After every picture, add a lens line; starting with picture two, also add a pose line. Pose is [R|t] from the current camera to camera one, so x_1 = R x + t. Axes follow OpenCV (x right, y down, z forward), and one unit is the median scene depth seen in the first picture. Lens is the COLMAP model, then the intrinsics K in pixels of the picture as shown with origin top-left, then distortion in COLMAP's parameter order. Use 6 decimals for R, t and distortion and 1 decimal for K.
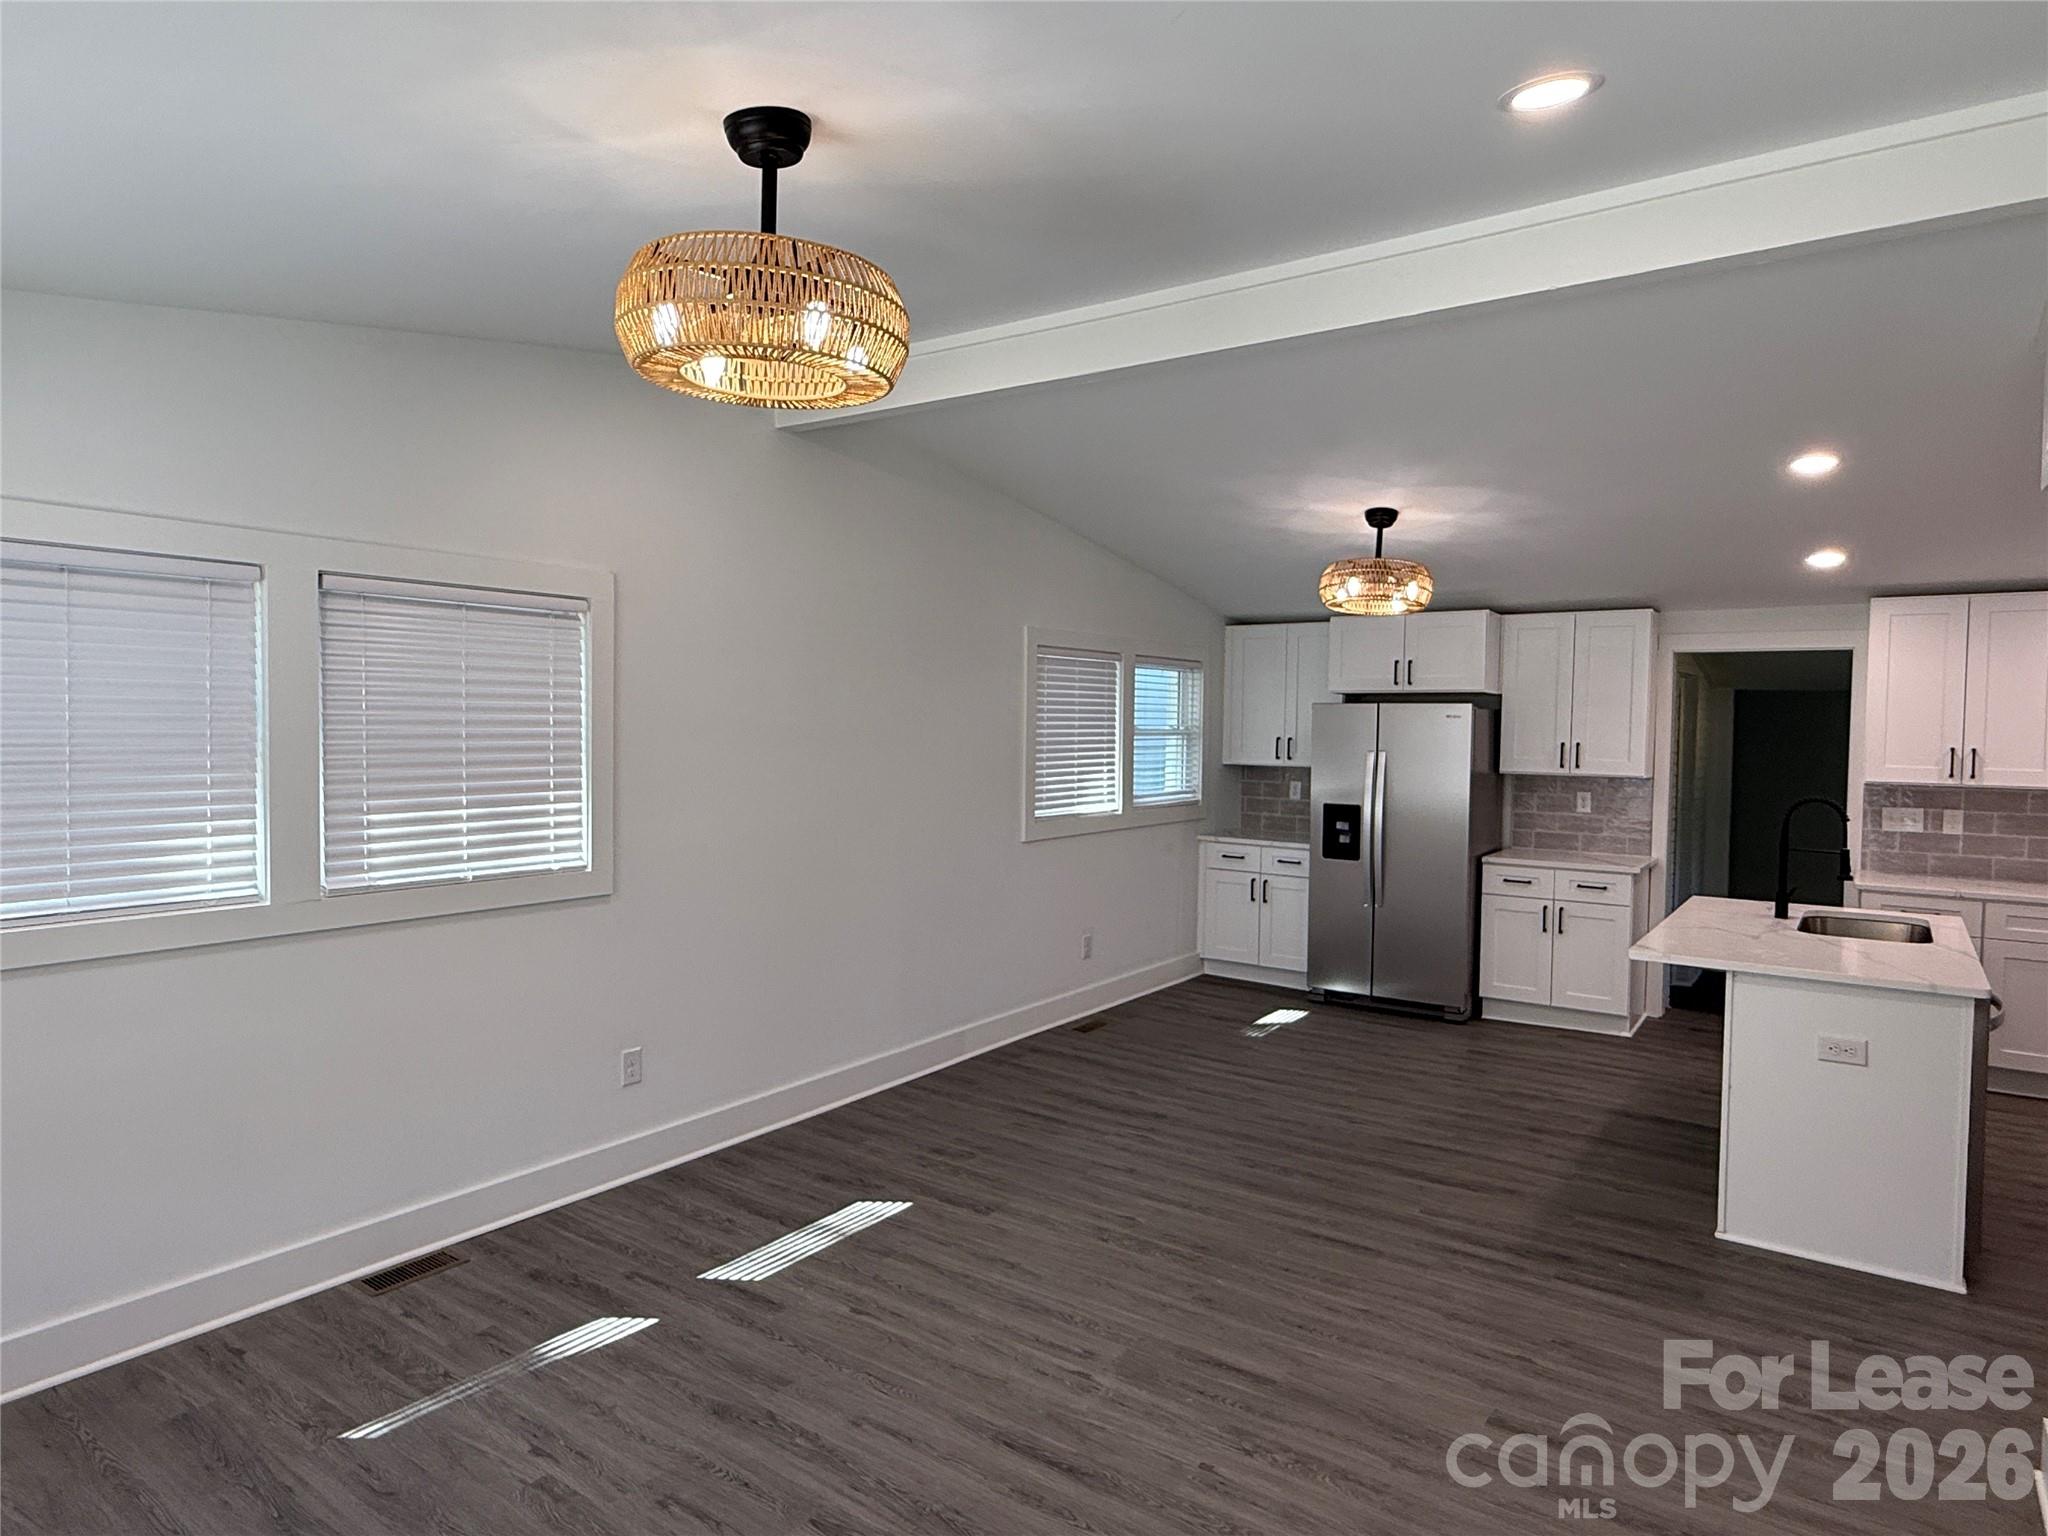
lens RADIAL K [[1204.8, 0, 1024.0], [0, 1204.8, 768.0], [0, 0, 1]] dist [0.006690, 0.001006]
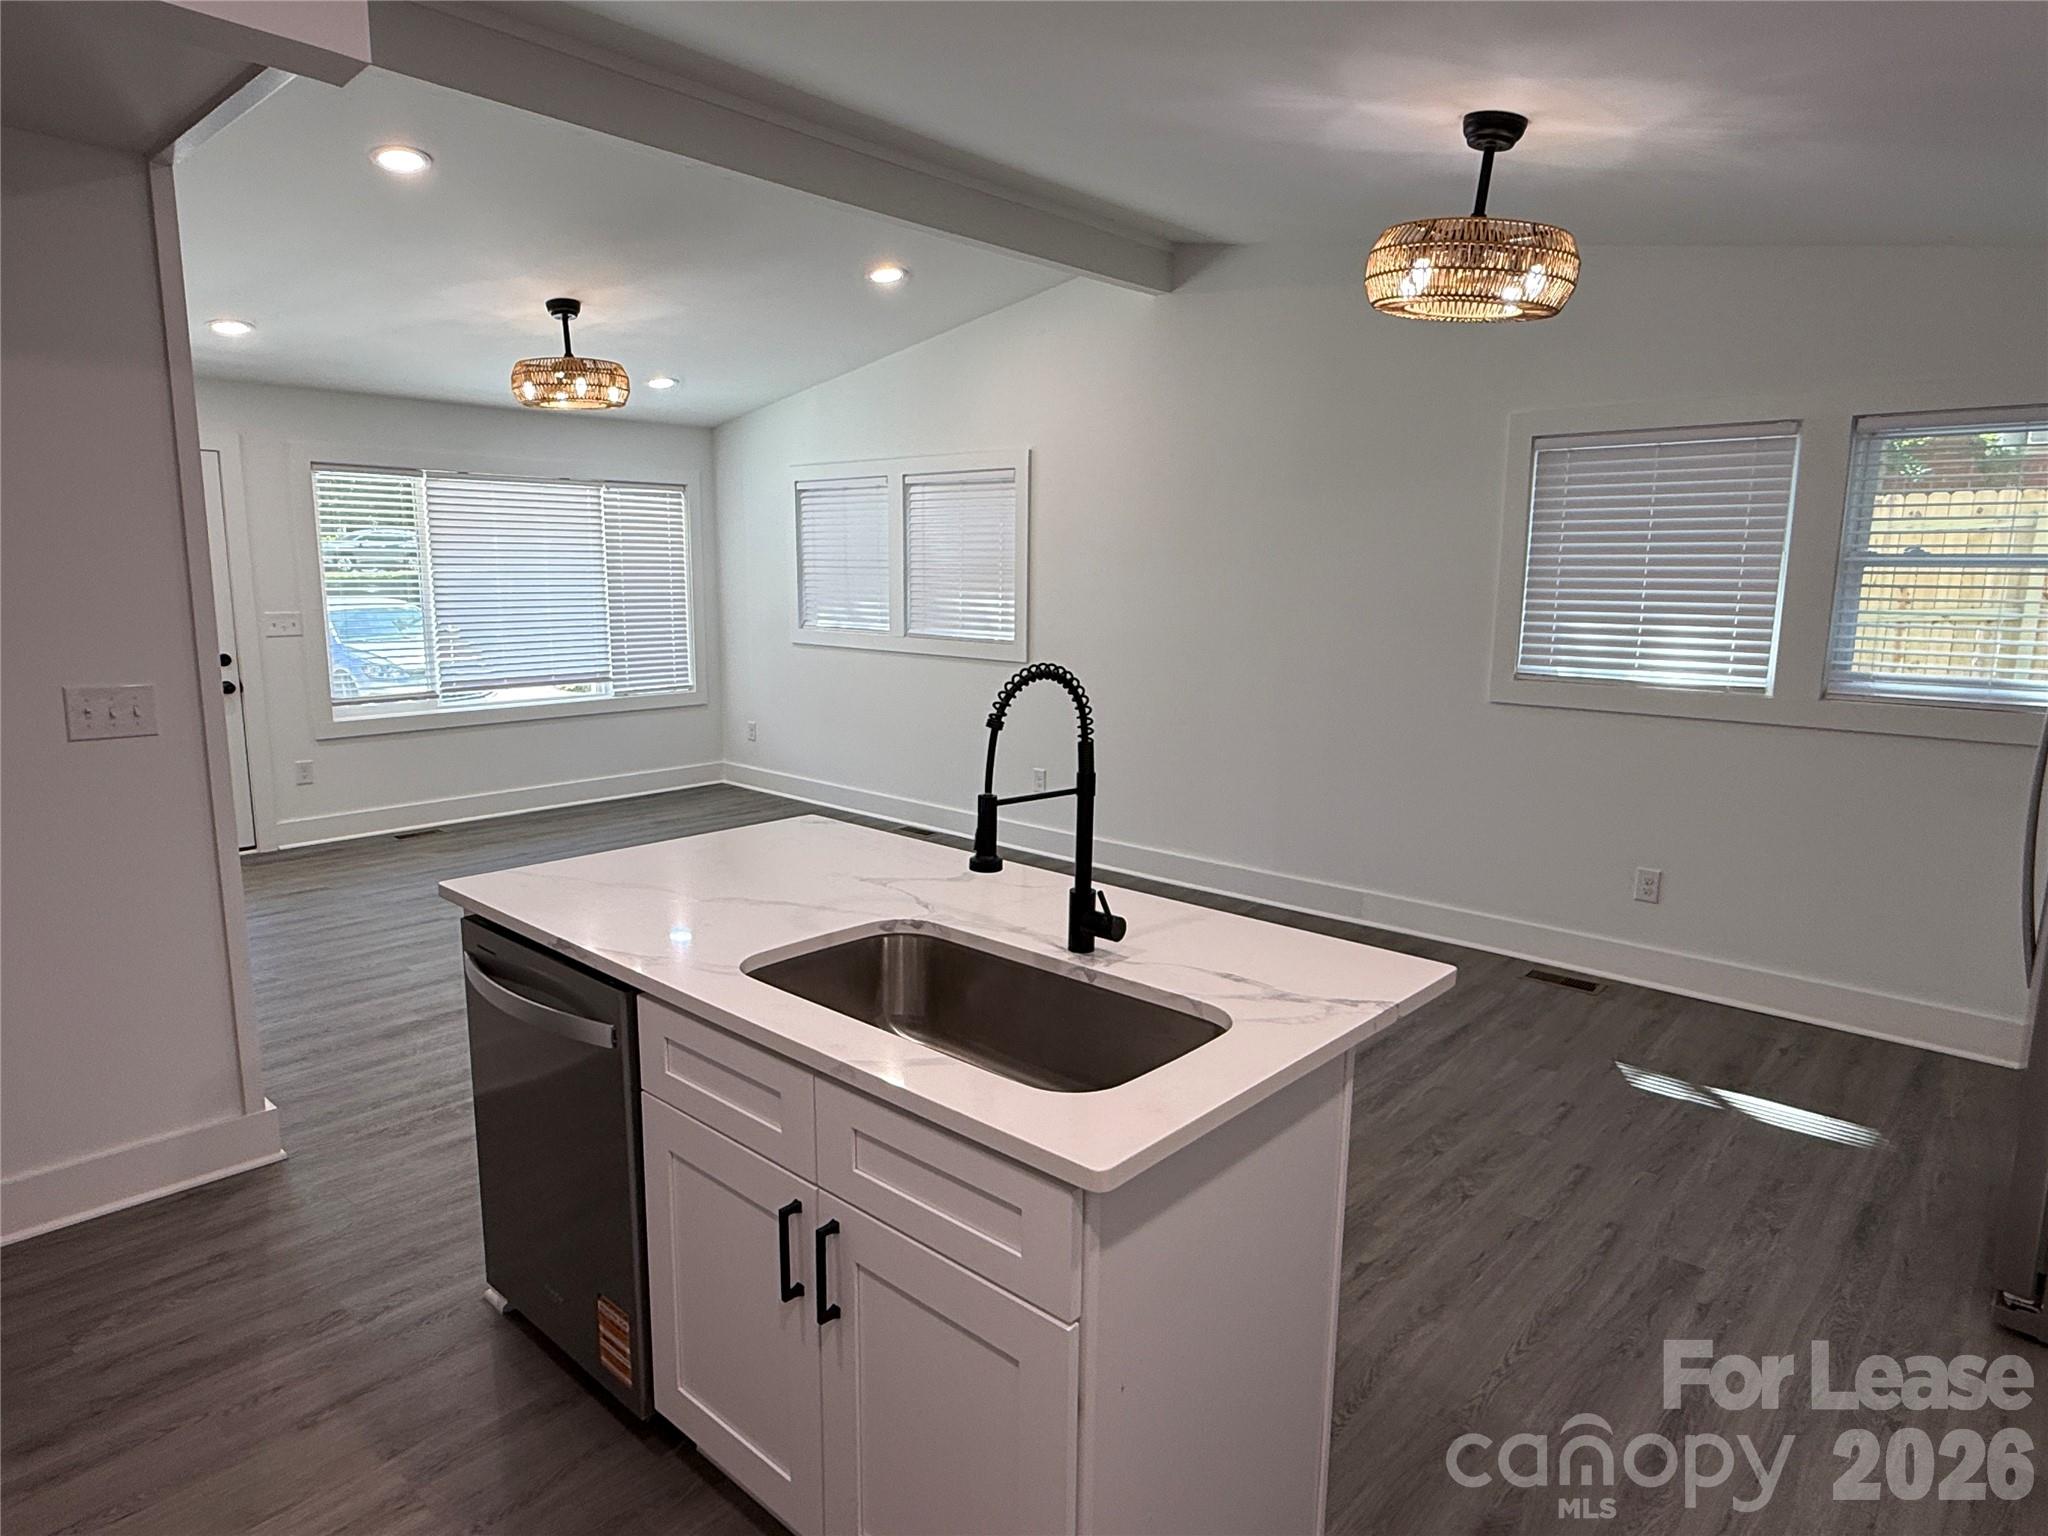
lens RADIAL K [[1204.8, 0, 1024.0], [0, 1204.8, 768.0], [0, 0, 1]] dist [0.006690, 0.001006]
pose [[-0.123944, 0.153204, -0.980391, 0.803743], [-0.050390, 0.985763, 0.160414, -0.005762], [0.991009, 0.069285, -0.114459, 0.791466]]
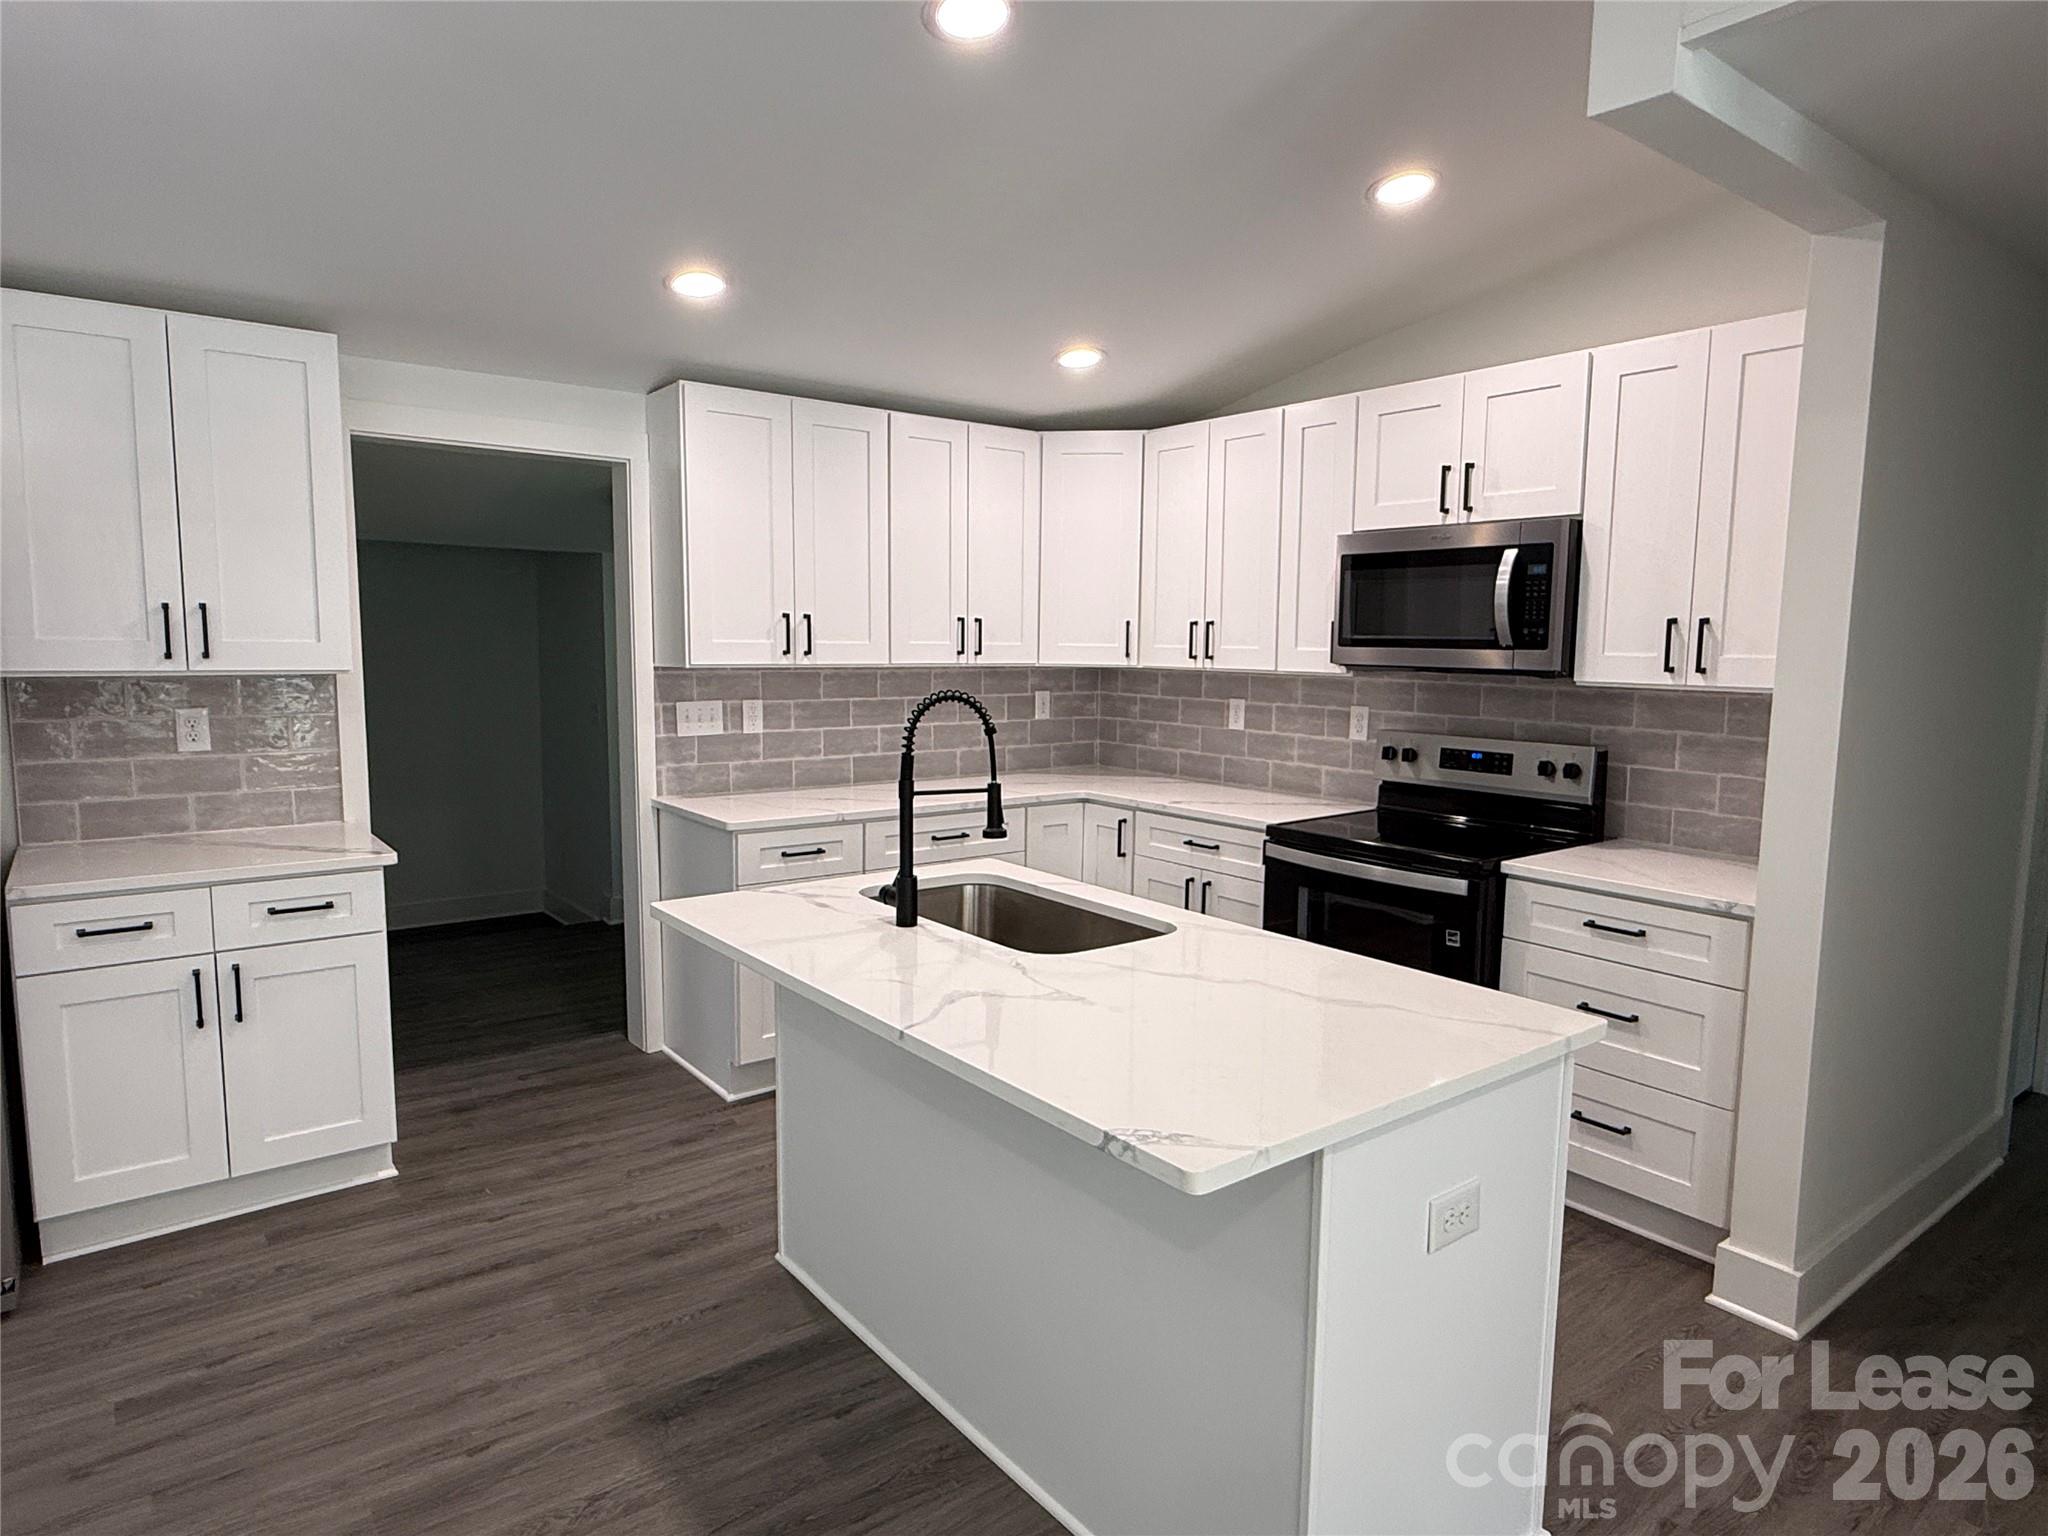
lens RADIAL K [[1204.8, 0, 1024.0], [0, 1204.8, 768.0], [0, 0, 1]] dist [0.006690, 0.001006]
pose [[0.303703, -0.112964, 0.946046, 0.118375], [0.030496, 0.993590, 0.108851, 0.000812], [-0.952279, -0.004208, 0.305201, 0.611430]]
